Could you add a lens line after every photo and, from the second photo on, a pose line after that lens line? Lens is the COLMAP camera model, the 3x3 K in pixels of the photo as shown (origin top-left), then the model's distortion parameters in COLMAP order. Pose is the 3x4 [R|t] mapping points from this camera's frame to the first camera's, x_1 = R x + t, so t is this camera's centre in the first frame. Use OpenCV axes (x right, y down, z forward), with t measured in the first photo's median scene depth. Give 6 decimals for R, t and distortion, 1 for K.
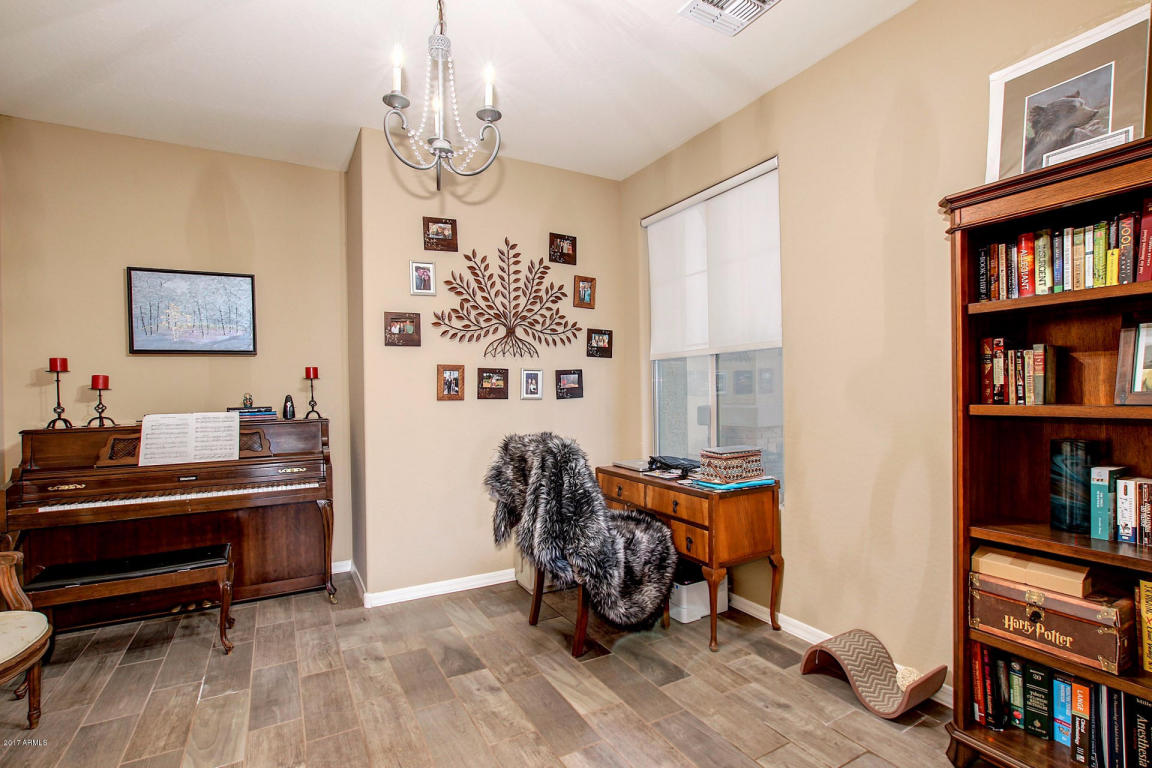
lens RADIAL K [[534.9, 0, 574.6], [0, 534.9, 391.6], [0, 0, 1]] dist [-0.036847, 0.006752]
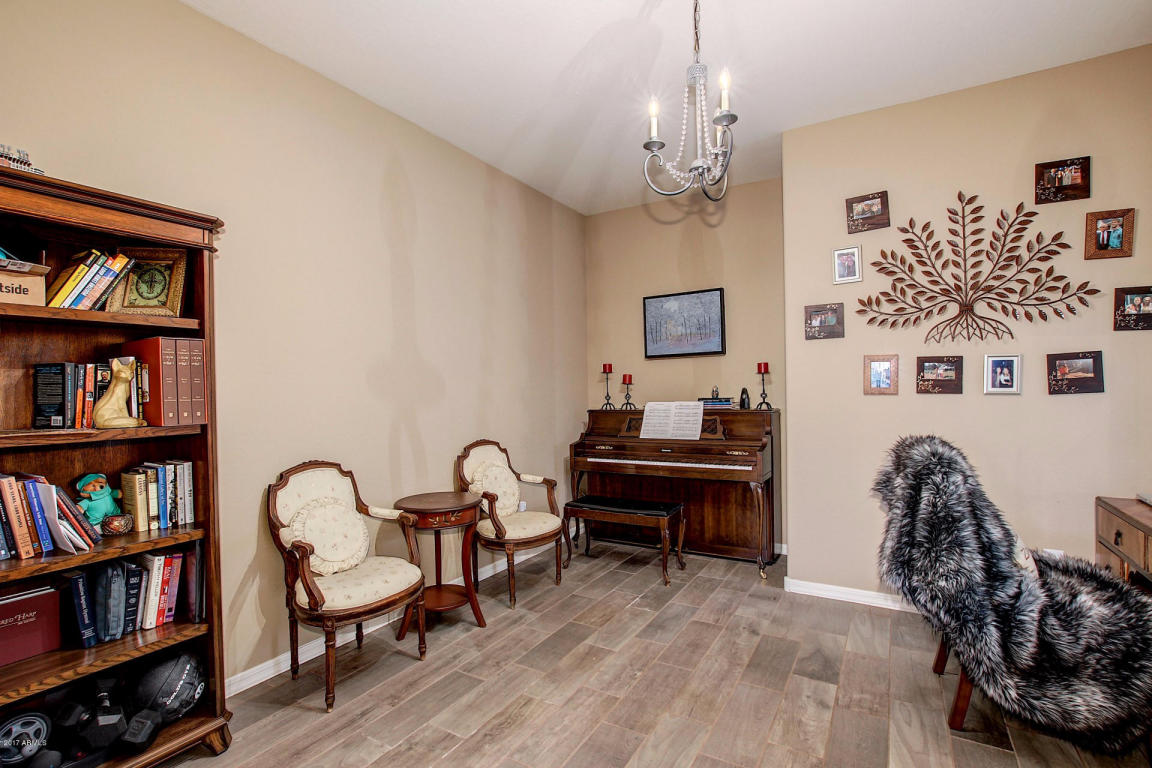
lens RADIAL K [[534.9, 0, 574.6], [0, 534.9, 391.6], [0, 0, 1]] dist [-0.036847, 0.006752]
pose [[0.489595, 0.008278, -0.871911, 0.286173], [0.007408, 0.999879, 0.013653, -0.004189], [0.871919, -0.013143, 0.489474, 0.112432]]
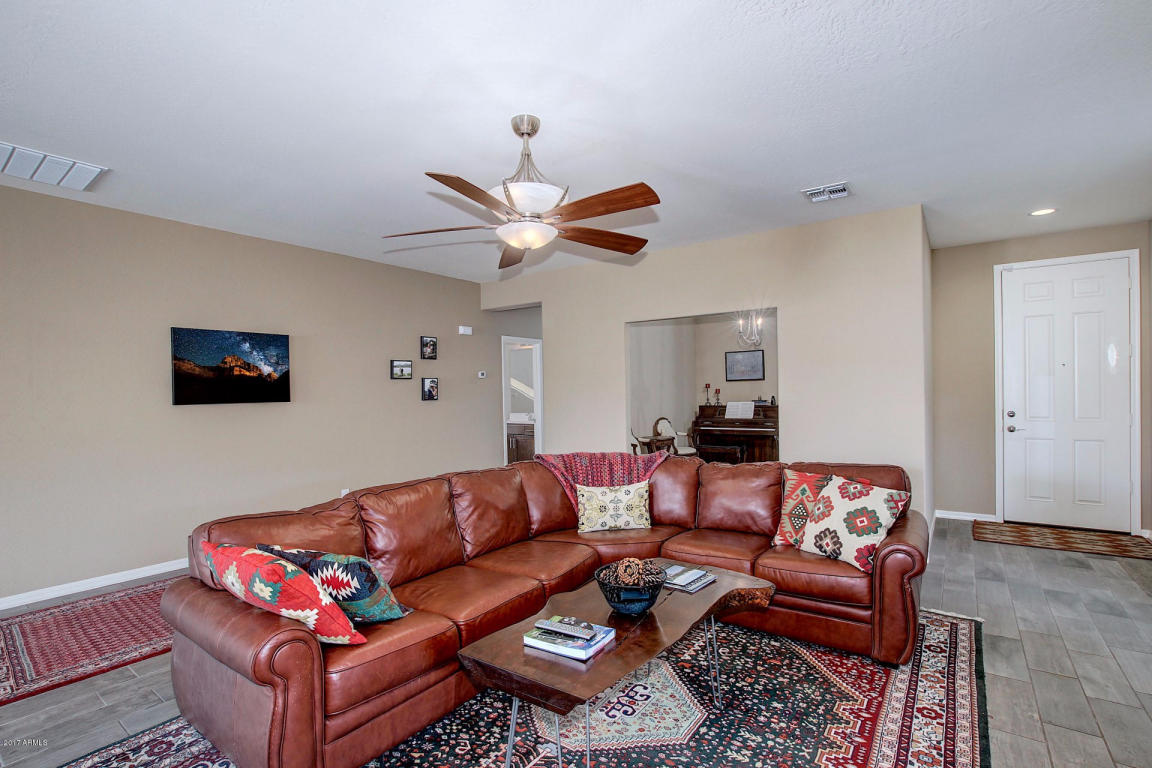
lens RADIAL K [[535.4, 0, 573.0], [0, 535.4, 398.2], [0, 0, 1]] dist [-0.011141, -0.000257]
pose [[0.413862, 0.020457, -0.910110, 1.423028], [0.008660, 0.999614, 0.026407, -0.058953], [0.910299, -0.018811, 0.413525, -0.963269]]
